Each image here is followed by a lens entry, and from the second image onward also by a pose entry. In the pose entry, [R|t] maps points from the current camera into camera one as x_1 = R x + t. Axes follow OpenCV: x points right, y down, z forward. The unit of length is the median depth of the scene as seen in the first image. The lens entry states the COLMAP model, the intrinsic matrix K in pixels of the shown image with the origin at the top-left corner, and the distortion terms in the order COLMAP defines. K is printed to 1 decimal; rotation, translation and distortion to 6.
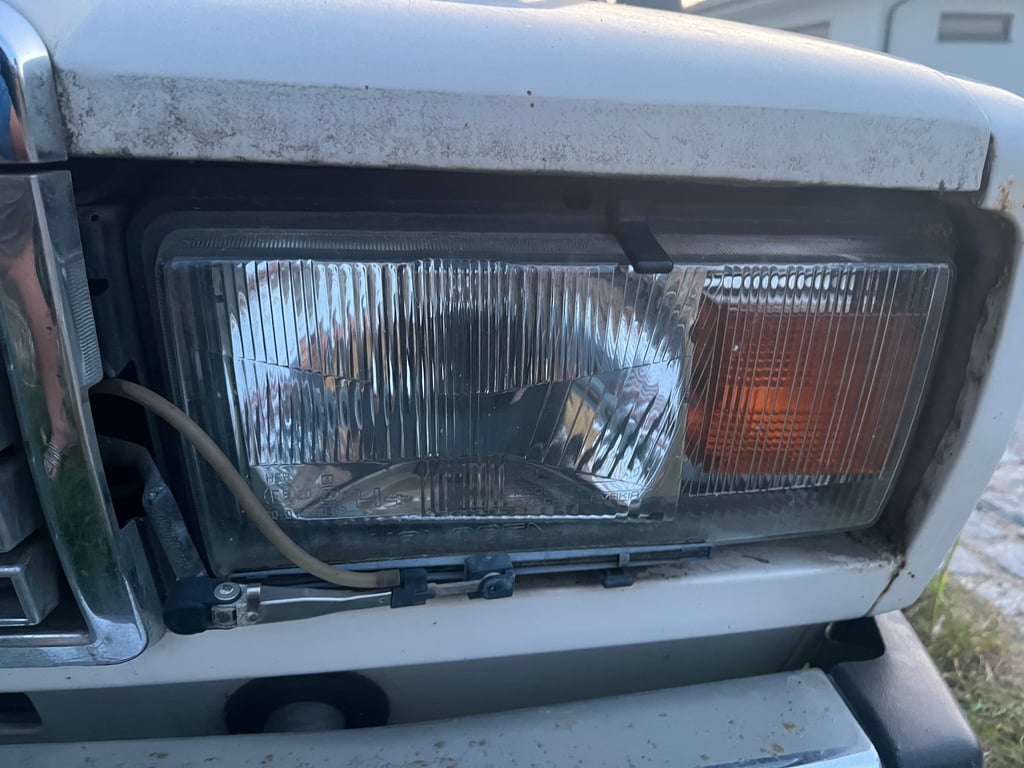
lens RADIAL K [[637.9, 0, 513.0], [0, 637.9, 383.8], [0, 0, 1]] dist [0.009756, -0.000408]
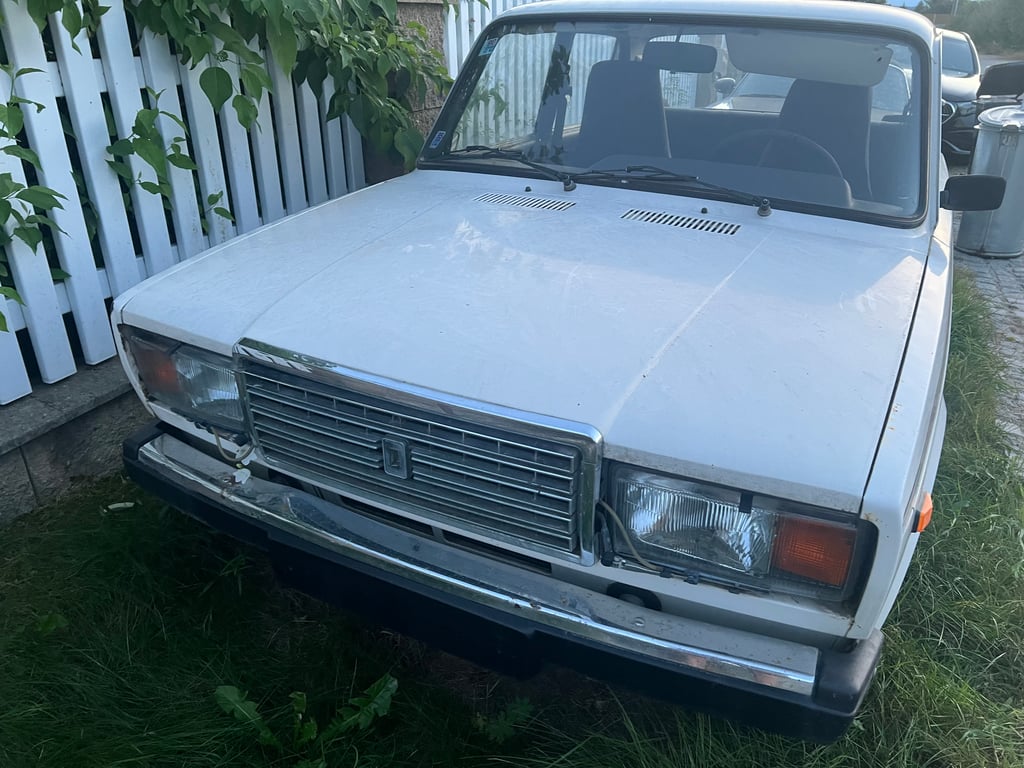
lens RADIAL K [[778.6, 0, 513.4], [0, 778.6, 382.8], [0, 0, 1]] dist [-0.002951, -0.001451]
pose [[0.858324, 0.204530, -0.470581, 0.934751], [-0.129469, 0.973774, 0.187087, -1.409846], [0.496505, -0.099656, 0.862294, -3.035639]]
